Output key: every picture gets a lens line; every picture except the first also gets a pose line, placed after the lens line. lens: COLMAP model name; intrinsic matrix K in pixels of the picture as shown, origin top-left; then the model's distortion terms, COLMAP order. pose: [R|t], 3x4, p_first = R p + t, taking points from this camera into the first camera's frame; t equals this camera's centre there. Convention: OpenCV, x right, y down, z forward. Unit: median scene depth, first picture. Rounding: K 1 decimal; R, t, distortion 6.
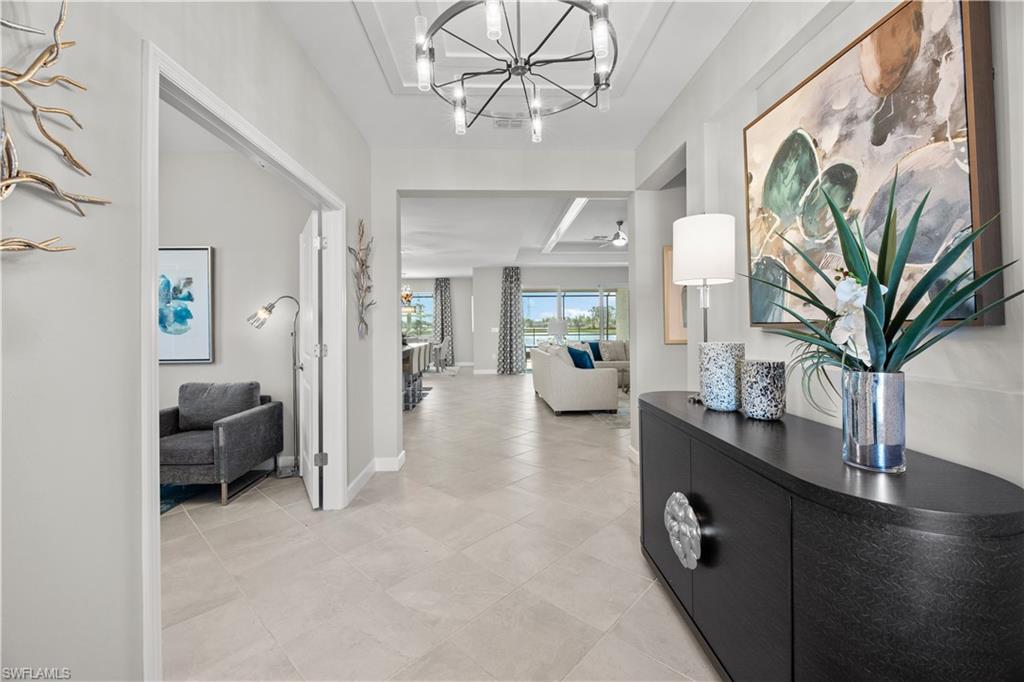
lens RADIAL K [[413.5, 0, 519.7], [0, 413.5, 323.0], [0, 0, 1]] dist [-0.001812, -0.002929]
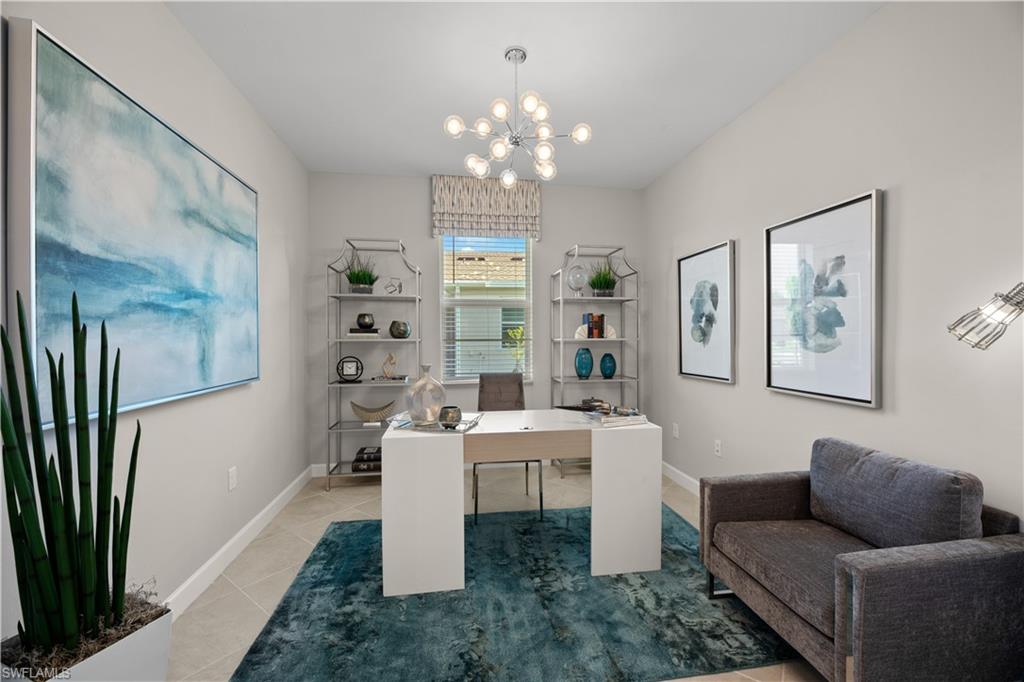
lens RADIAL K [[413.5, 0, 508.4], [0, 413.5, 341.3], [0, 0, 1]] dist [-0.001812, -0.002929]
pose [[0.086901, 0.022310, -0.995967, -0.260270], [0.005739, 0.999721, 0.022895, -0.005775], [0.996200, -0.007706, 0.086749, 0.483460]]
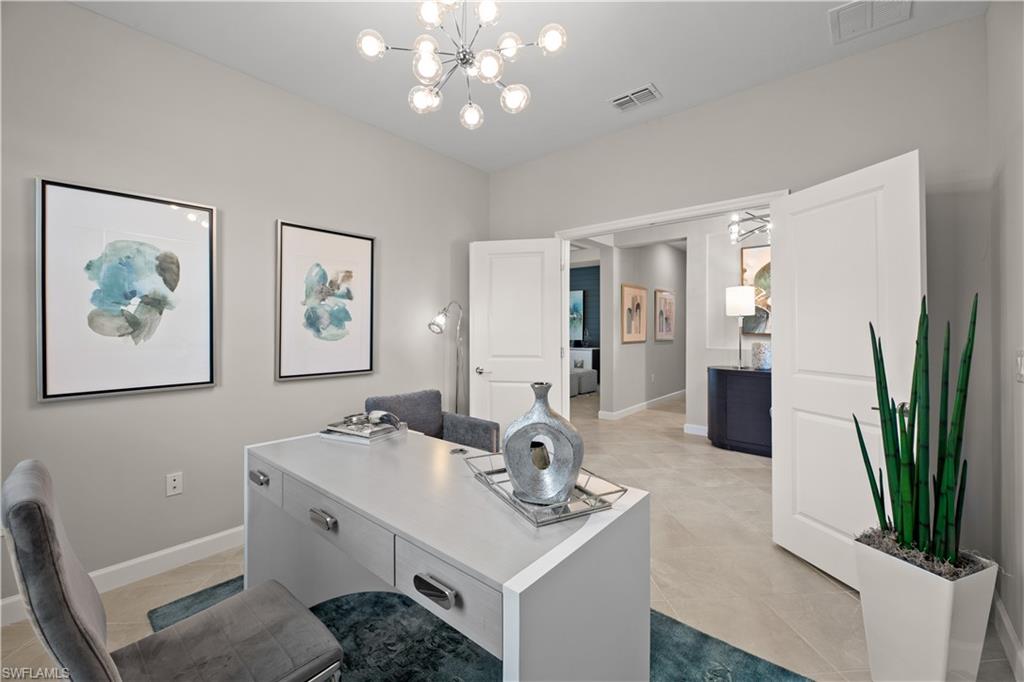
lens RADIAL K [[413.5, 0, 500.8], [0, 413.5, 326.4], [0, 0, 1]] dist [-0.001812, -0.002929]
pose [[0.695297, 0.016514, 0.718533, -1.177427], [-0.018397, 0.999817, -0.005178, -0.001581], [-0.718487, -0.009619, 0.695474, 0.216322]]
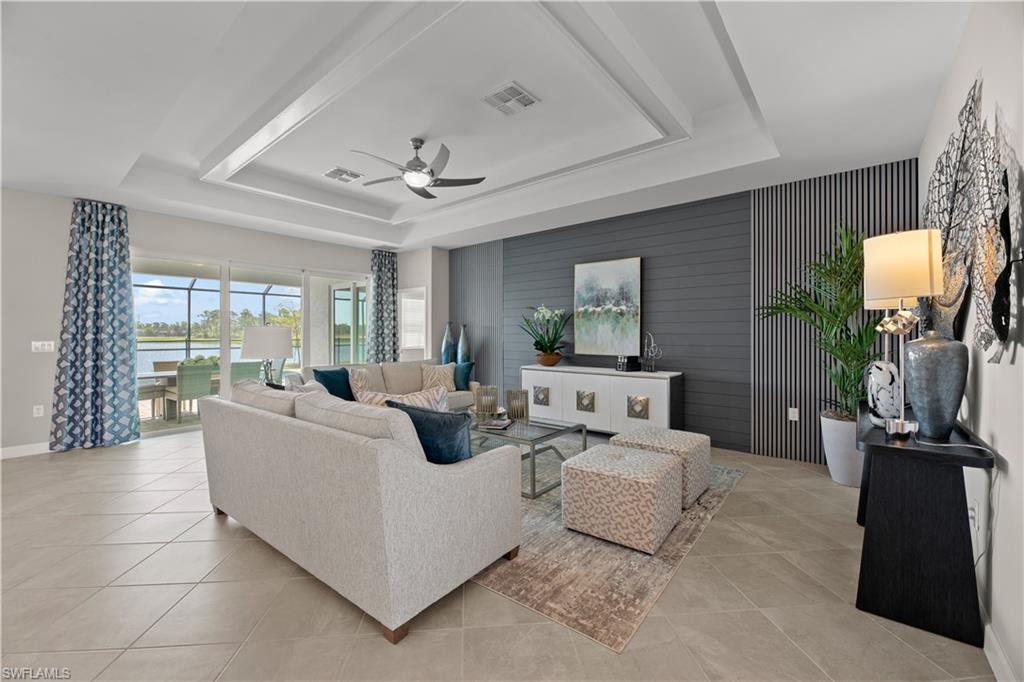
lens RADIAL K [[413.5, 0, 510.4], [0, 413.5, 332.3], [0, 0, 1]] dist [-0.001812, -0.002929]
pose [[0.684202, 0.010819, 0.729212, -0.115341], [-0.011639, 0.999925, -0.003915, -0.002182], [-0.729200, -0.005809, 0.684276, 1.120776]]
